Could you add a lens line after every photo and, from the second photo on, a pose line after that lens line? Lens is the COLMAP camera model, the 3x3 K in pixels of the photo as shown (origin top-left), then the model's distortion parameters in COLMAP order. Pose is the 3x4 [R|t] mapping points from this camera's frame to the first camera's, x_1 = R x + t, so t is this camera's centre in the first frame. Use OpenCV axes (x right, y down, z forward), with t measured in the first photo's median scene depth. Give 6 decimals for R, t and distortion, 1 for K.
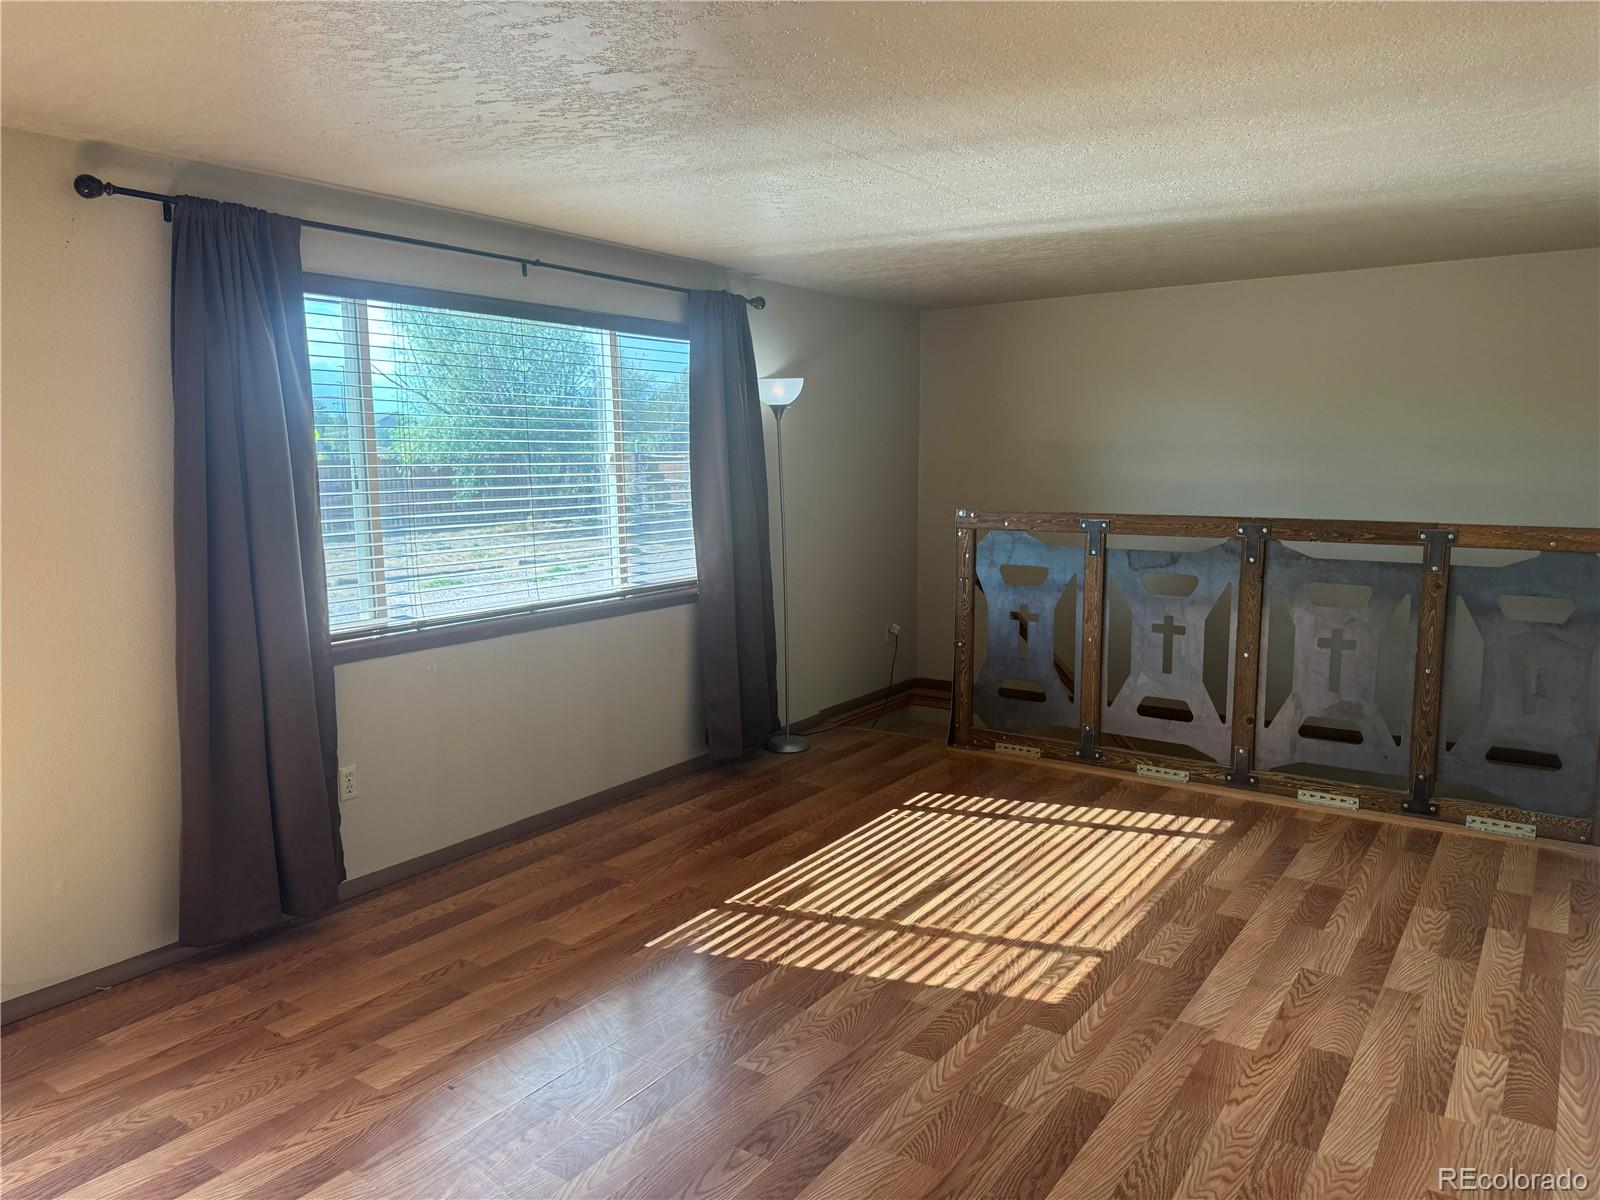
lens RADIAL K [[1128.7, 0, 800.0], [0, 1128.7, 600.0], [0, 0, 1]] dist [0.142546, -0.223557]
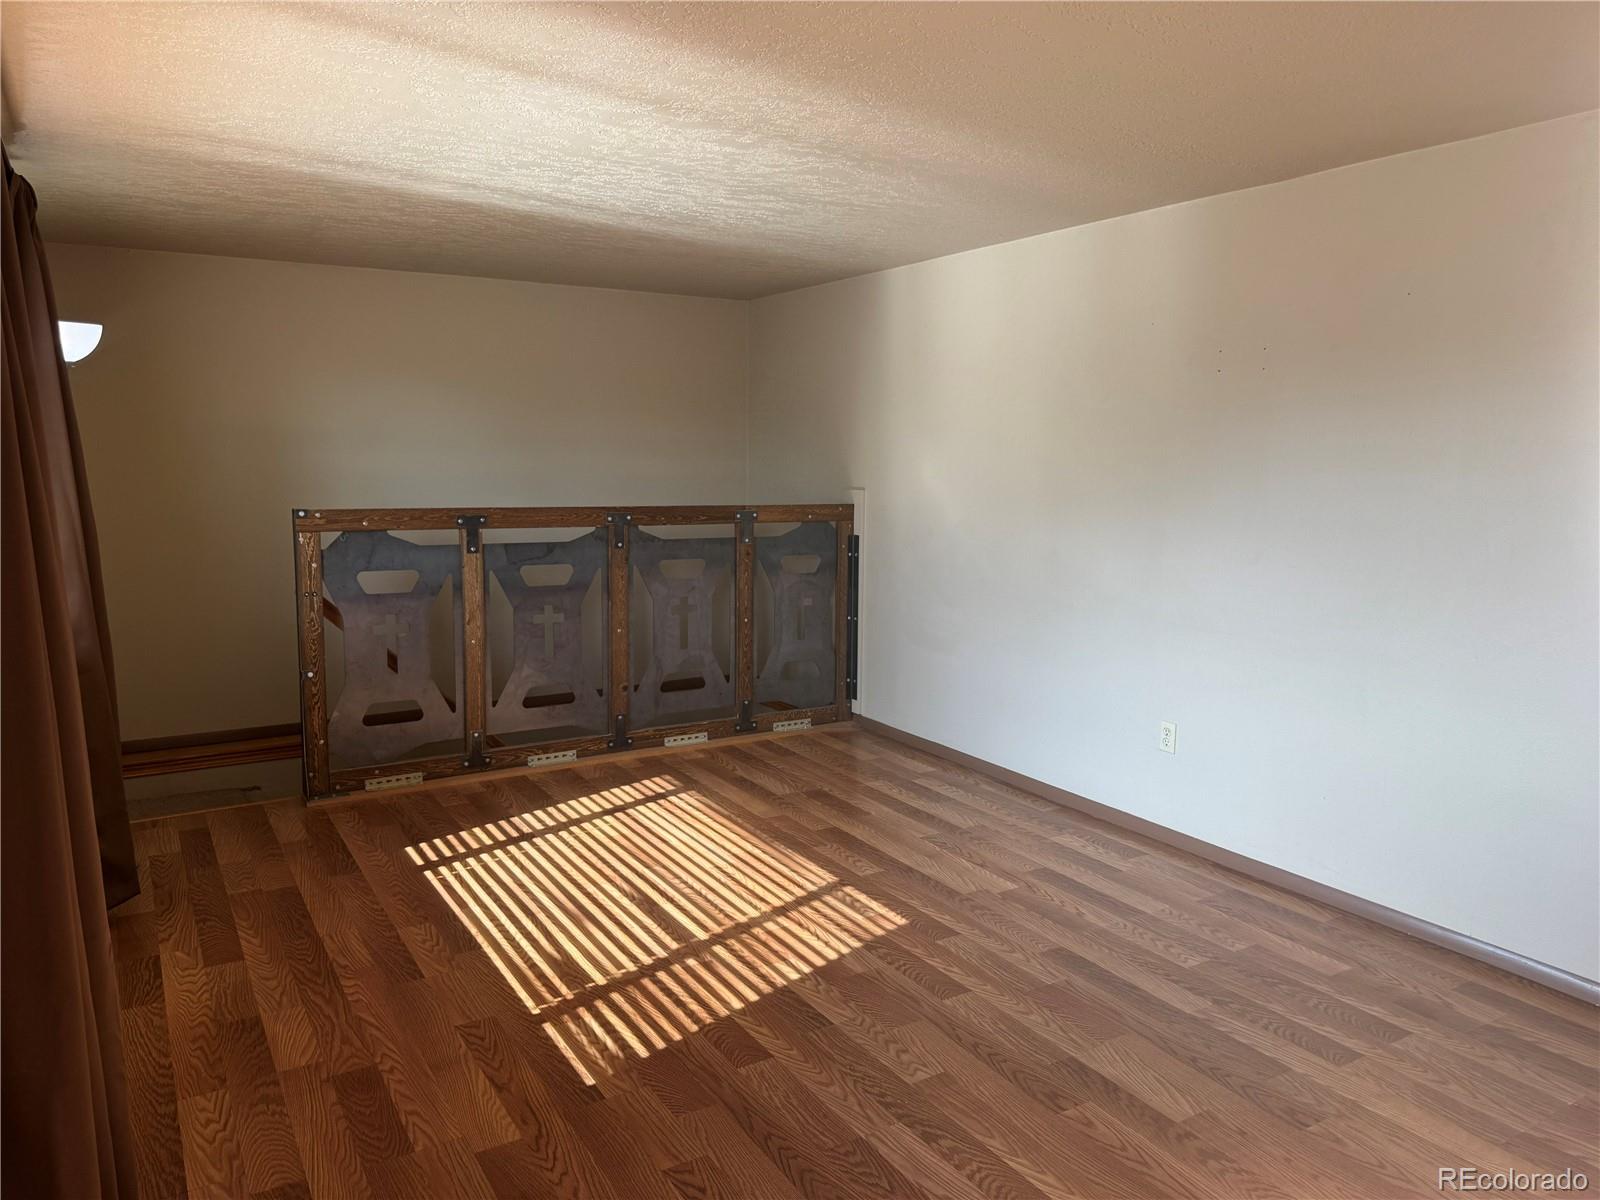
lens RADIAL K [[1128.7, 0, 800.0], [0, 1128.7, 600.0], [0, 0, 1]] dist [0.142546, -0.223557]
pose [[0.410981, -0.111818, 0.904760, -0.656459], [0.107731, 0.991452, 0.073596, -0.053874], [-0.905256, 0.067224, 0.419514, 0.471111]]
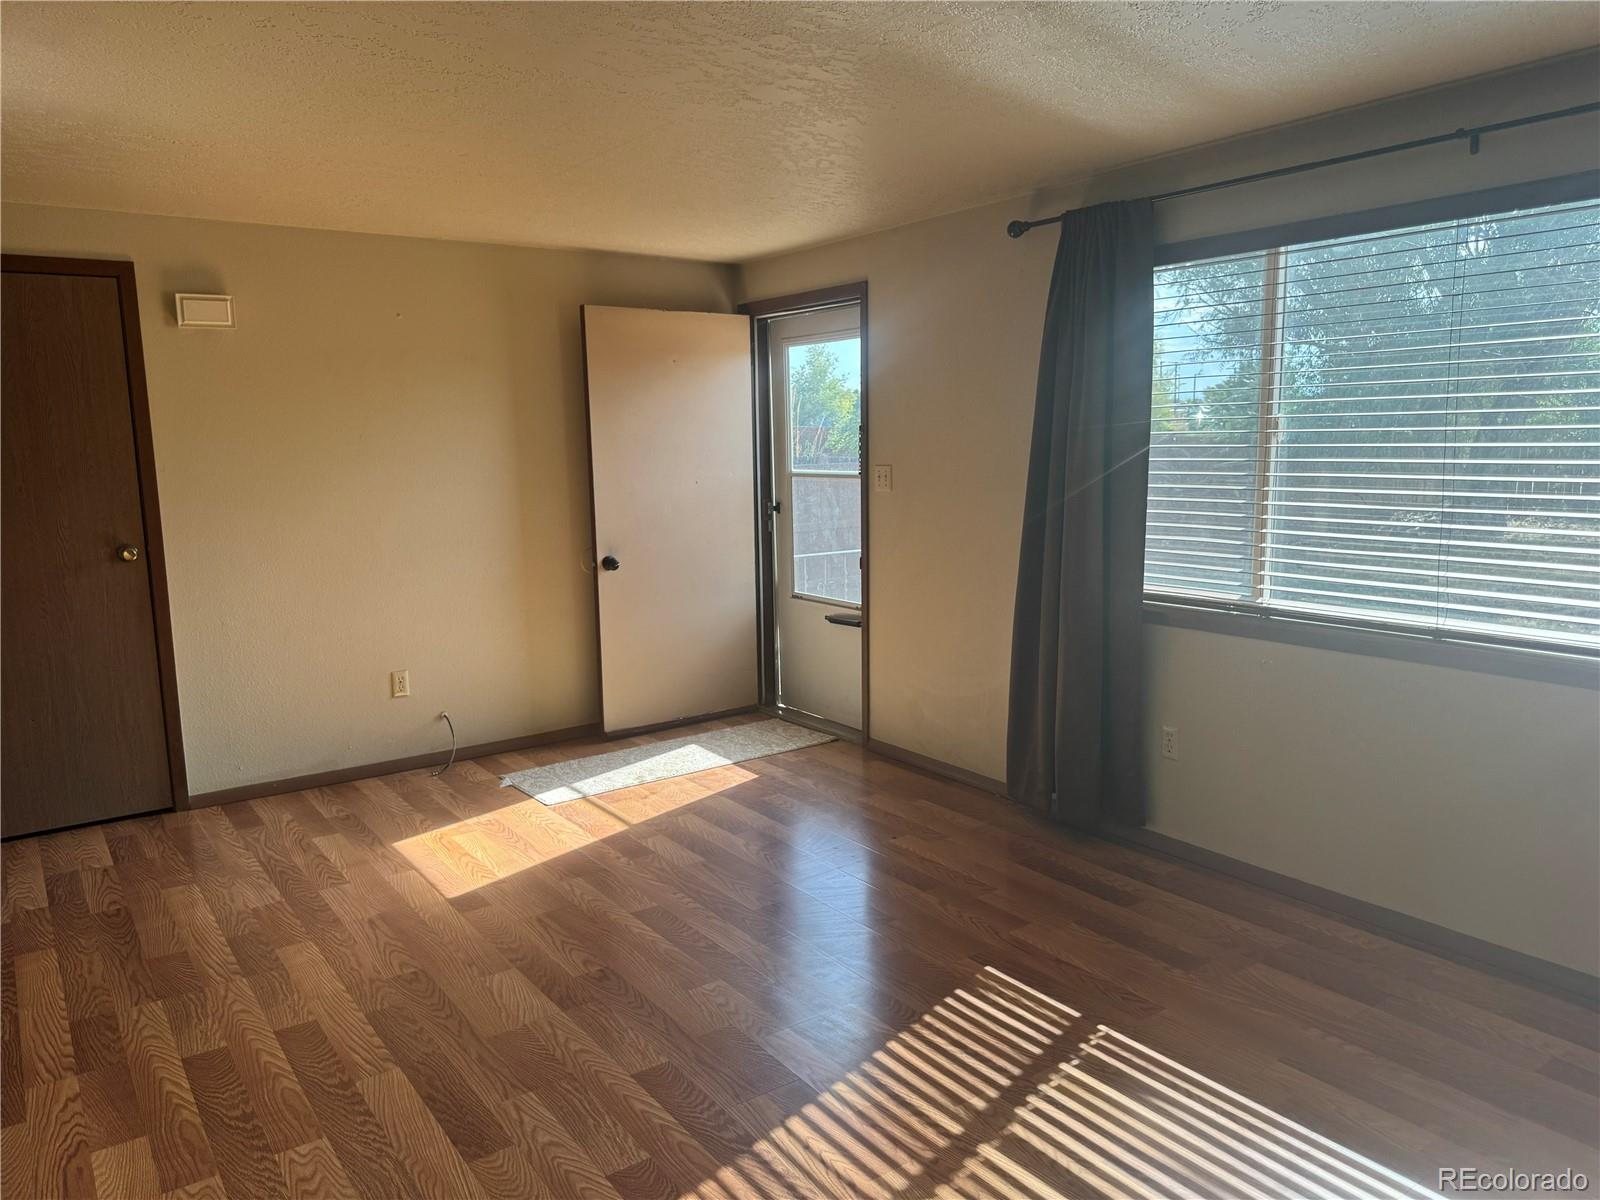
lens RADIAL K [[1138.9, 0, 800.0], [0, 1138.9, 600.0], [0, 0, 1]] dist [0.085598, -0.105127]
pose [[-0.341416, 0.155499, -0.926960, 0.644091], [-0.097924, 0.974968, 0.199619, -0.135680], [0.934797, 0.158925, -0.317643, 0.984727]]
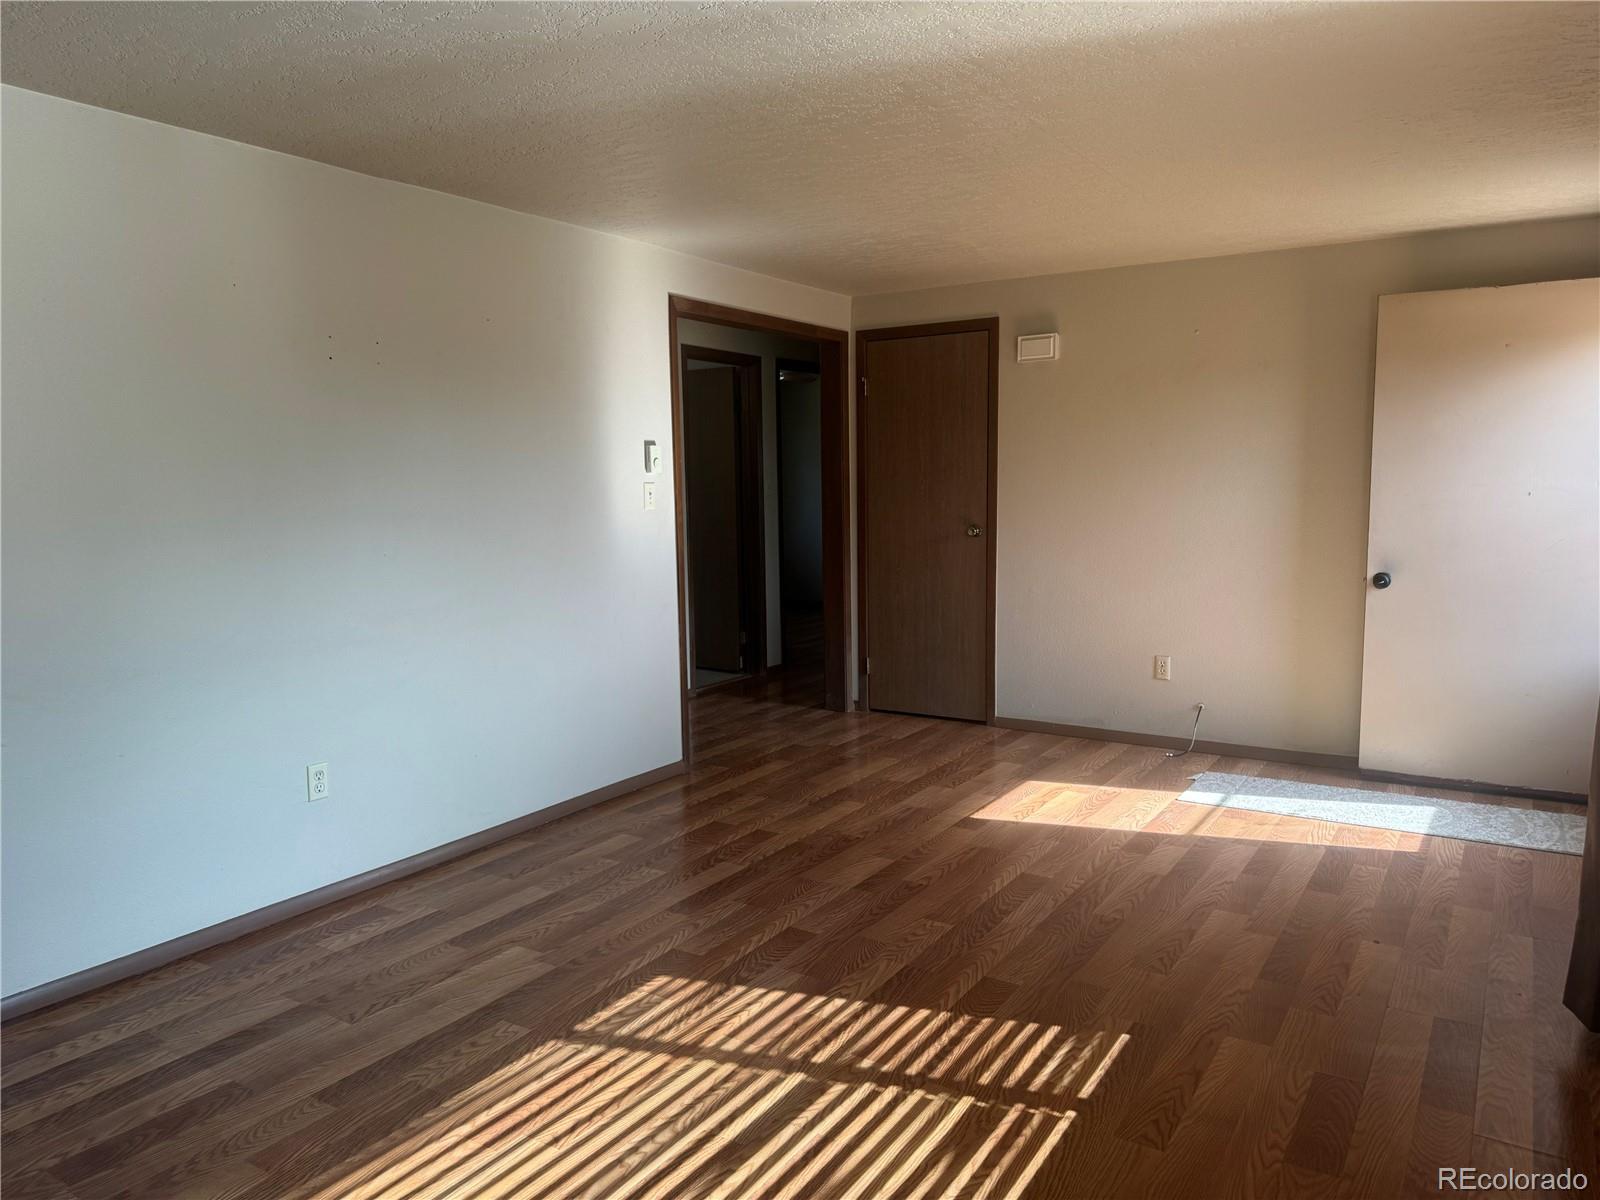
lens RADIAL K [[1138.9, 0, 800.0], [0, 1138.9, 600.0], [0, 0, 1]] dist [0.085598, -0.105127]
pose [[-0.999137, 0.024839, -0.033298, 0.099978], [0.016306, 0.971716, 0.235590, -0.164065], [0.038208, 0.234844, -0.971282, 1.513818]]
